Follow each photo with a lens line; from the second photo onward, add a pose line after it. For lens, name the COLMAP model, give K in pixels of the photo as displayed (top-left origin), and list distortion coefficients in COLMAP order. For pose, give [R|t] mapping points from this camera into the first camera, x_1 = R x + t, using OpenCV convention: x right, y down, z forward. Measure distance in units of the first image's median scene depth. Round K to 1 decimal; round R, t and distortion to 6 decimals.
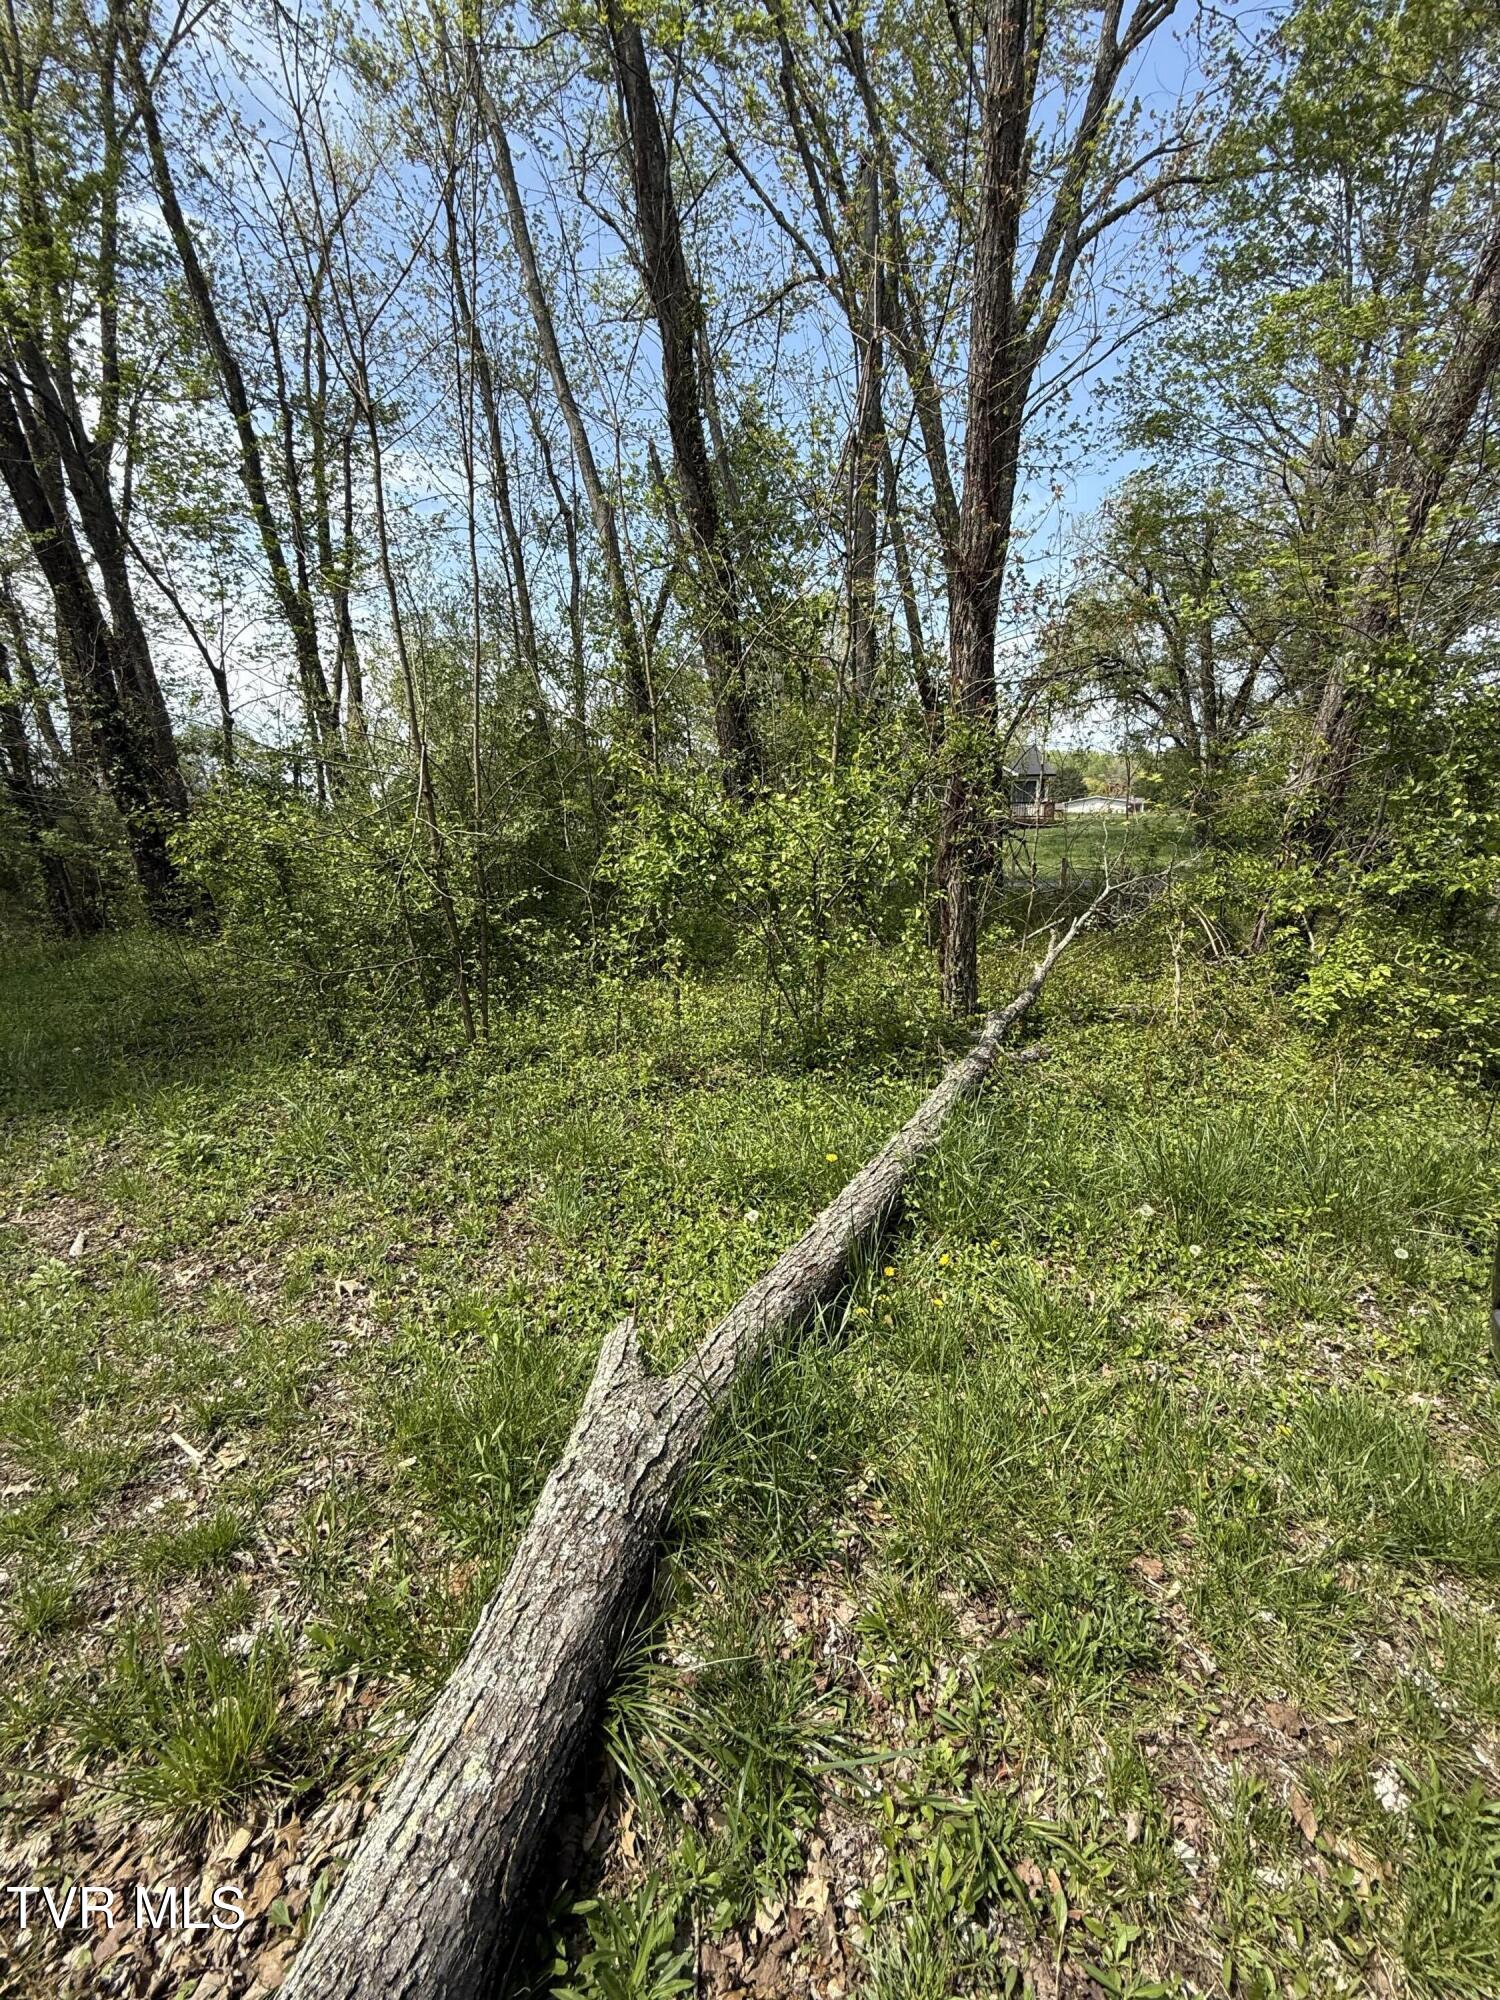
lens RADIAL K [[796.3, 0, 751.5], [0, 796.3, 994.4], [0, 0, 1]] dist [0.001026, -0.000282]
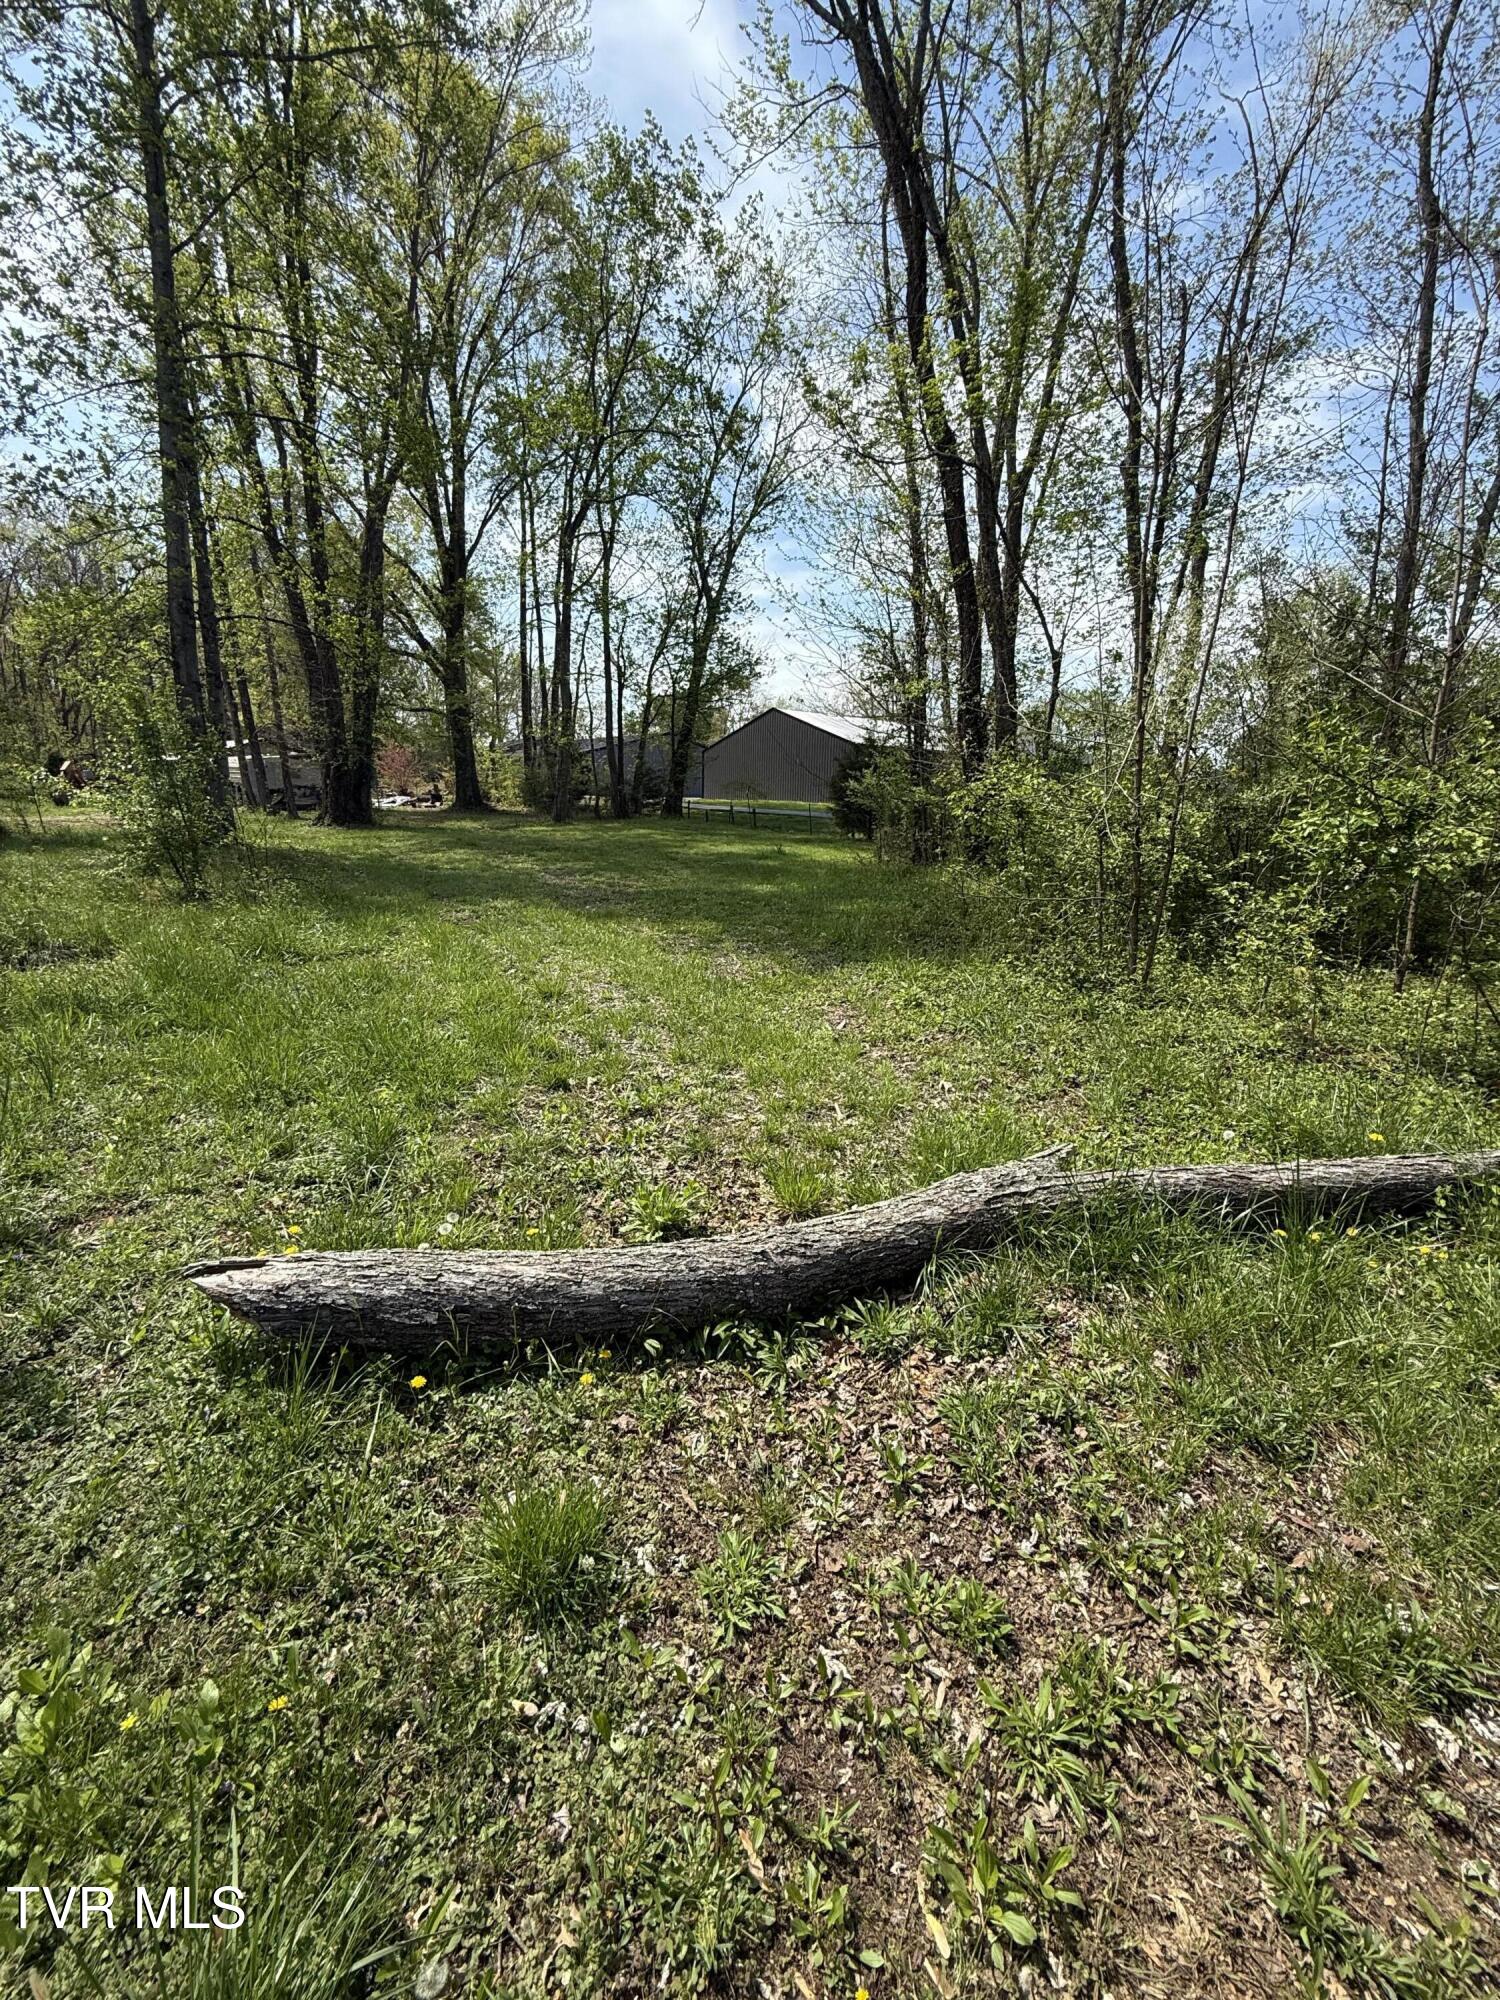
lens RADIAL K [[796.3, 0, 750.9], [0, 796.3, 994.0], [0, 0, 1]] dist [0.001026, -0.000282]
pose [[0.586113, 0.220483, -0.779653, 0.355598], [-0.180846, 0.973586, 0.139373, 0.032694], [0.789789, 0.059309, 0.610505, -0.214316]]
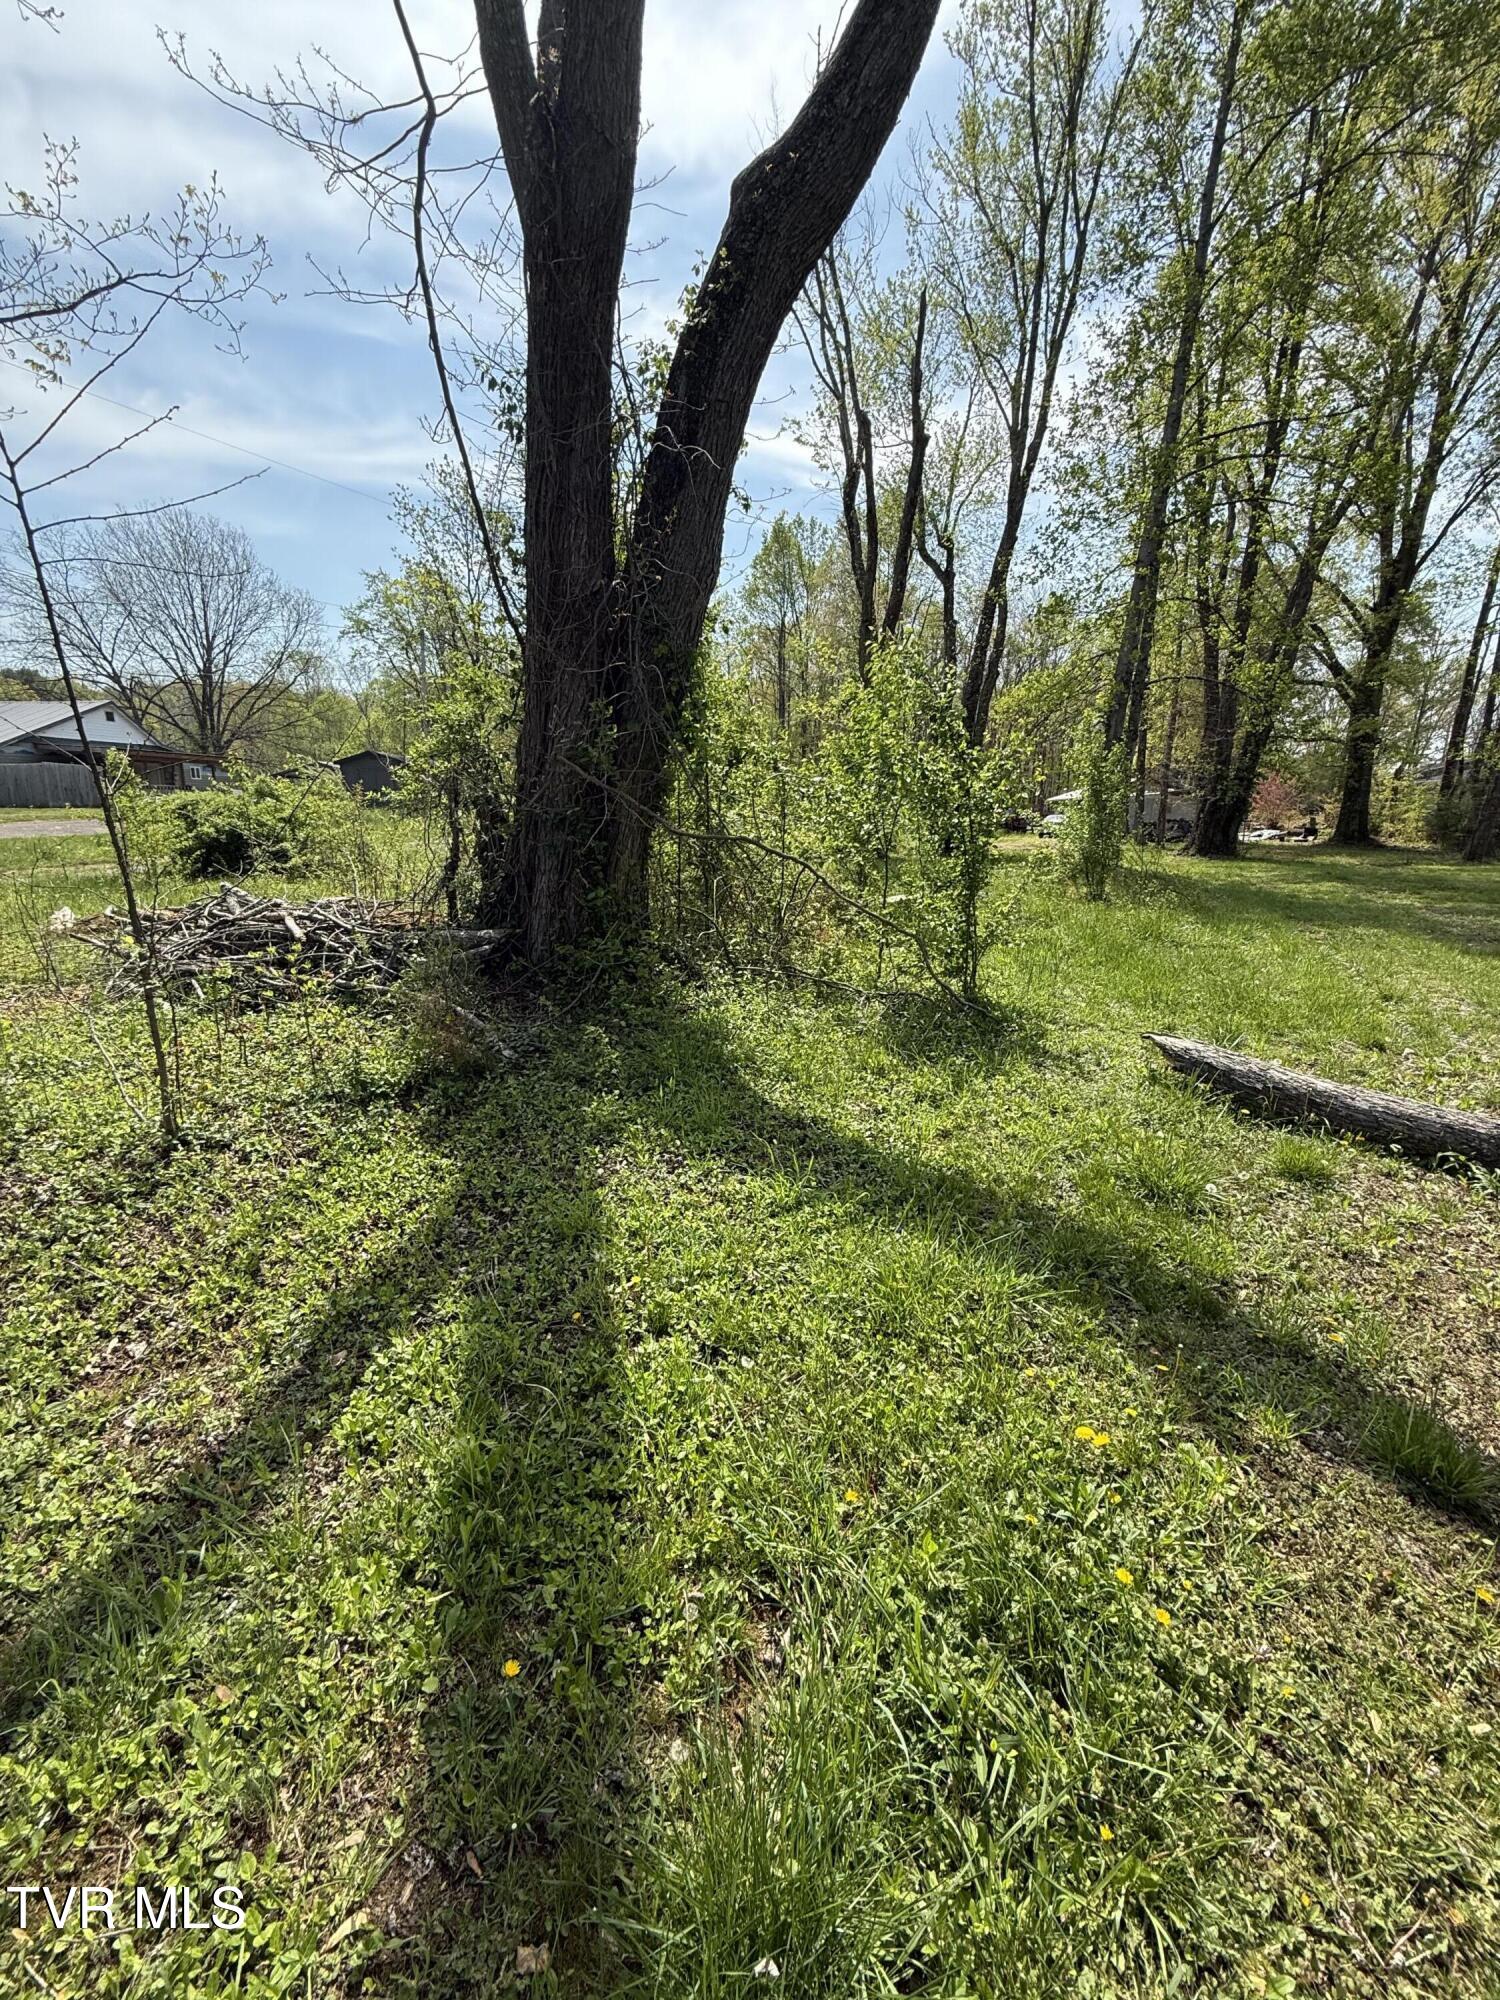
lens RADIAL K [[796.3, 0, 751.3], [0, 796.3, 994.1], [0, 0, 1]] dist [0.001026, -0.000282]
pose [[-0.334915, 0.215934, -0.917172, 1.062858], [-0.189602, 0.938032, 0.290080, 0.073981], [0.922975, 0.271050, -0.273220, -0.420128]]
